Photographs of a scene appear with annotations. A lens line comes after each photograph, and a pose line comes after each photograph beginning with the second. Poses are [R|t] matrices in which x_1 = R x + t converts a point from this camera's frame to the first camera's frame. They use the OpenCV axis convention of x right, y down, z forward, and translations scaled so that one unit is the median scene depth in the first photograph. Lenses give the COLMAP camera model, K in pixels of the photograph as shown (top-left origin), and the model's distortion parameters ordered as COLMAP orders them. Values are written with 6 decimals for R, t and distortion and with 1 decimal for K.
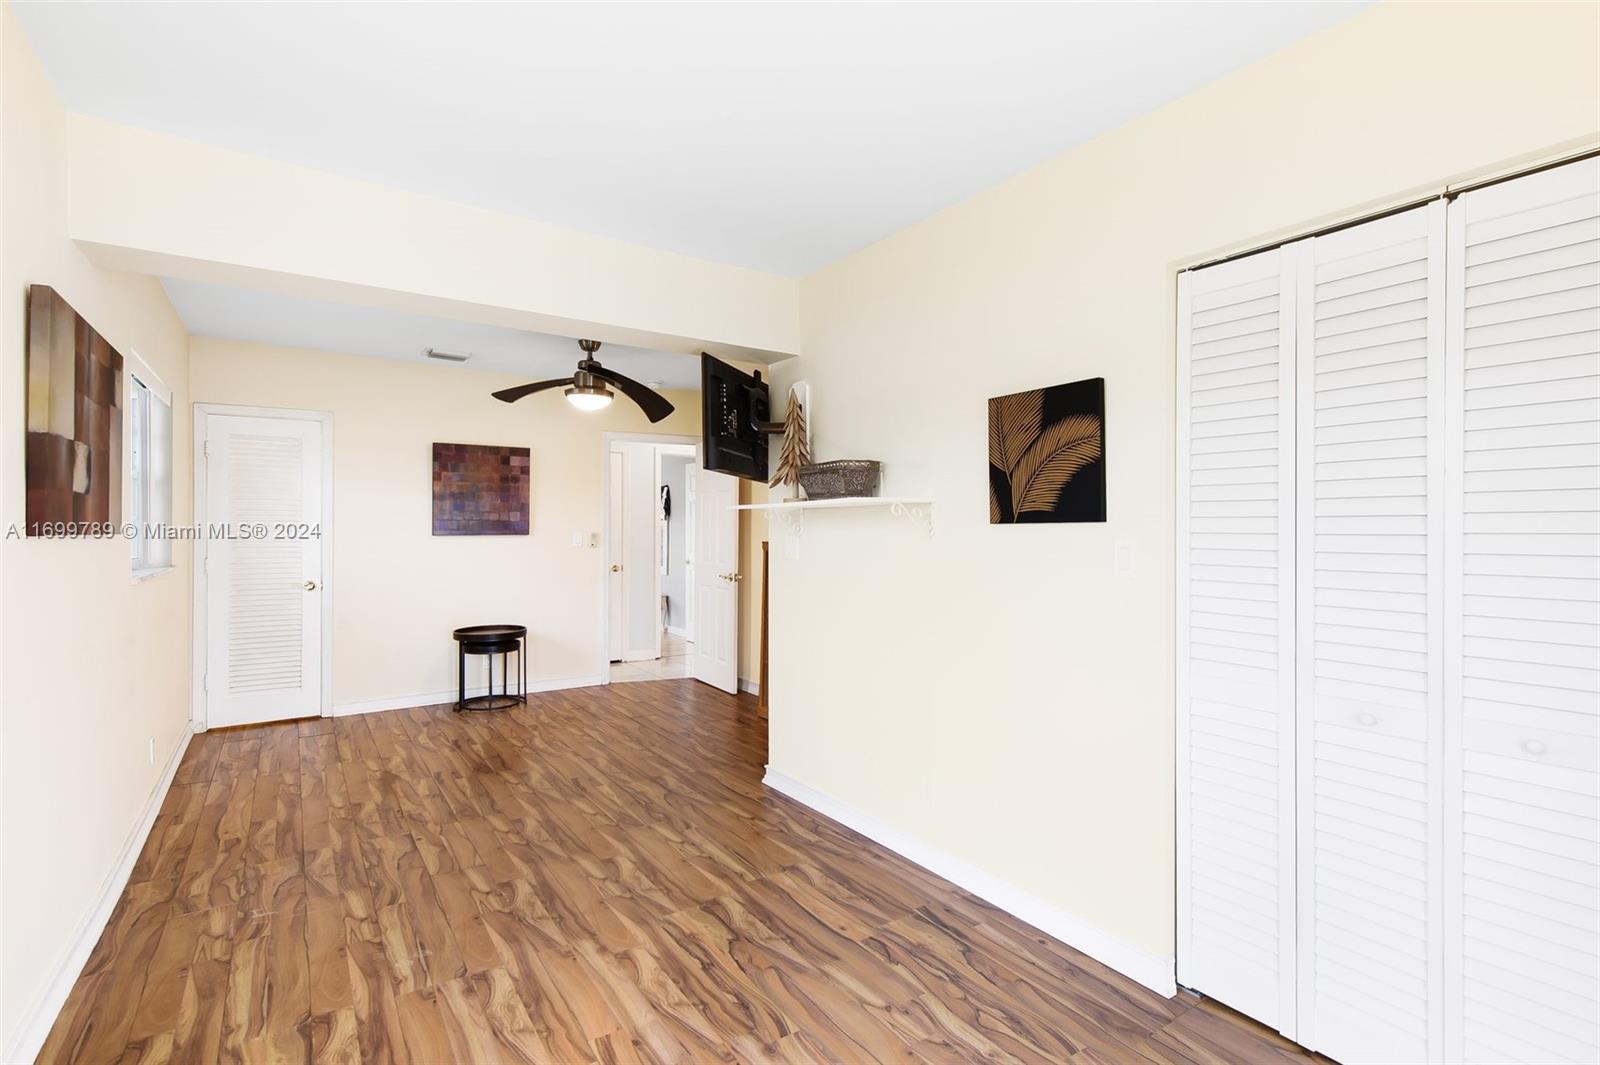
lens RADIAL K [[750.5, 0, 802.7], [0, 750.5, 530.9], [0, 0, 1]] dist [0.008118, -0.002882]
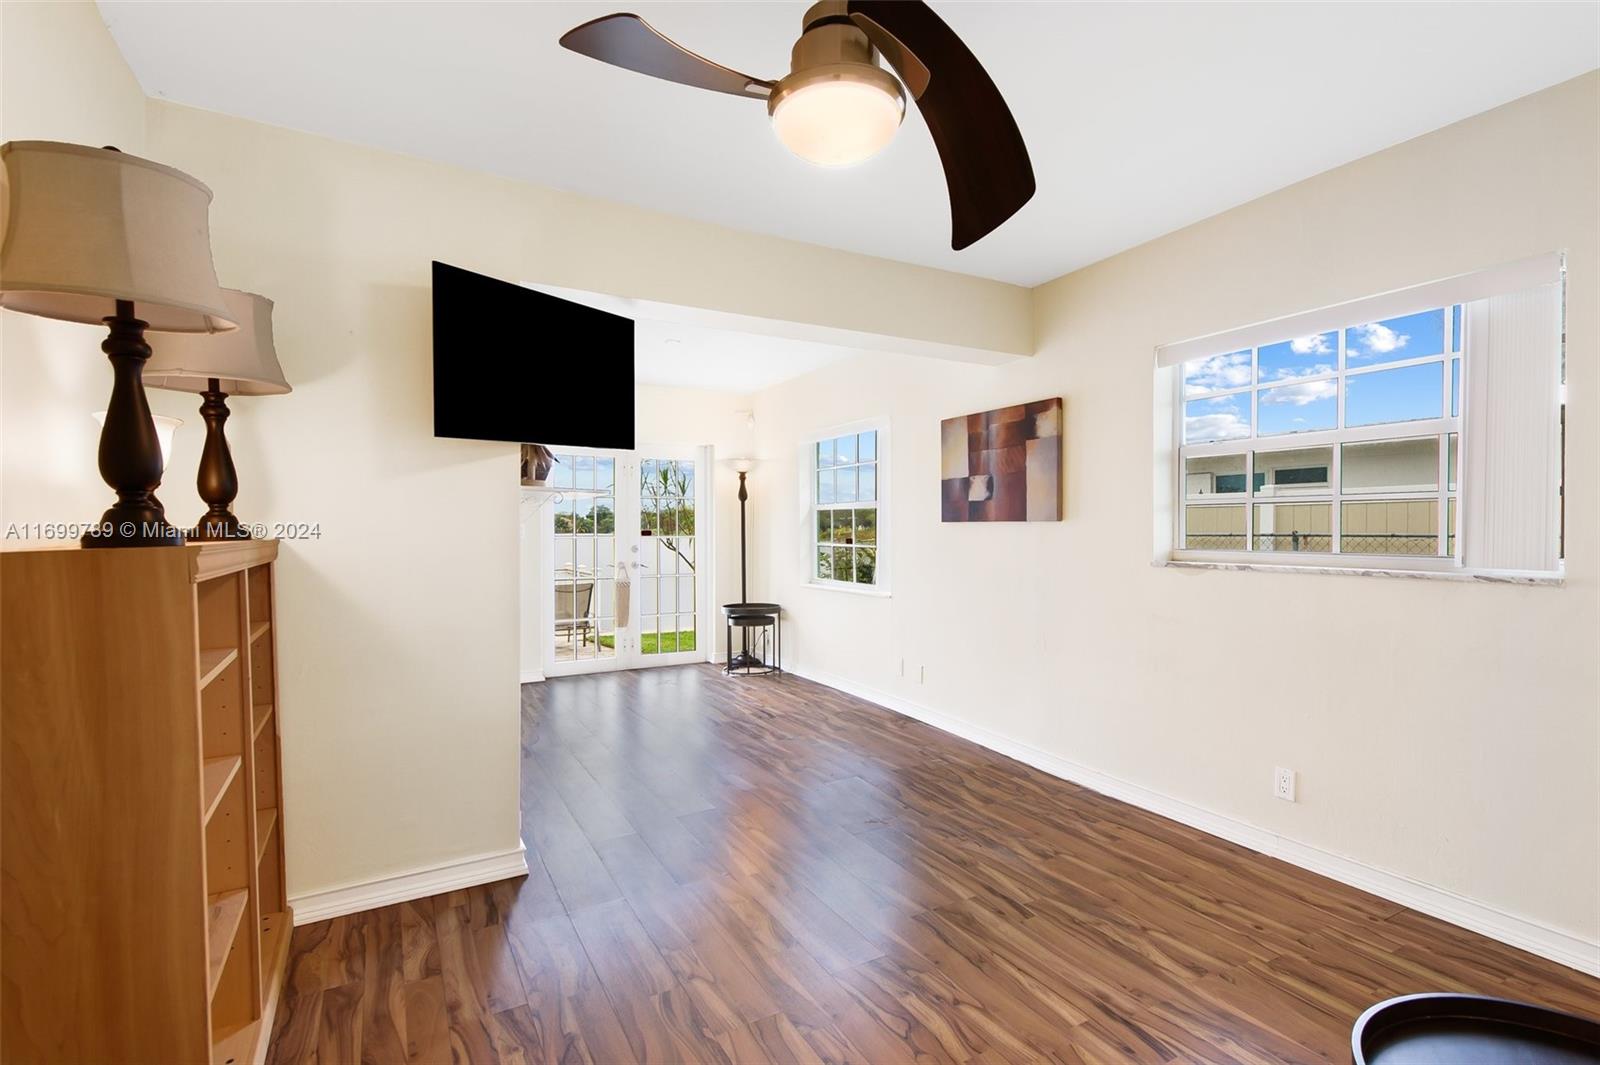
lens RADIAL K [[750.5, 0, 799.1], [0, 750.5, 535.5], [0, 0, 1]] dist [0.008118, -0.002882]
pose [[-0.995613, 0.003700, 0.093495, -0.435477], [0.005126, 0.999874, 0.015011, 0.005559], [-0.093428, 0.015424, -0.995507, 1.960807]]
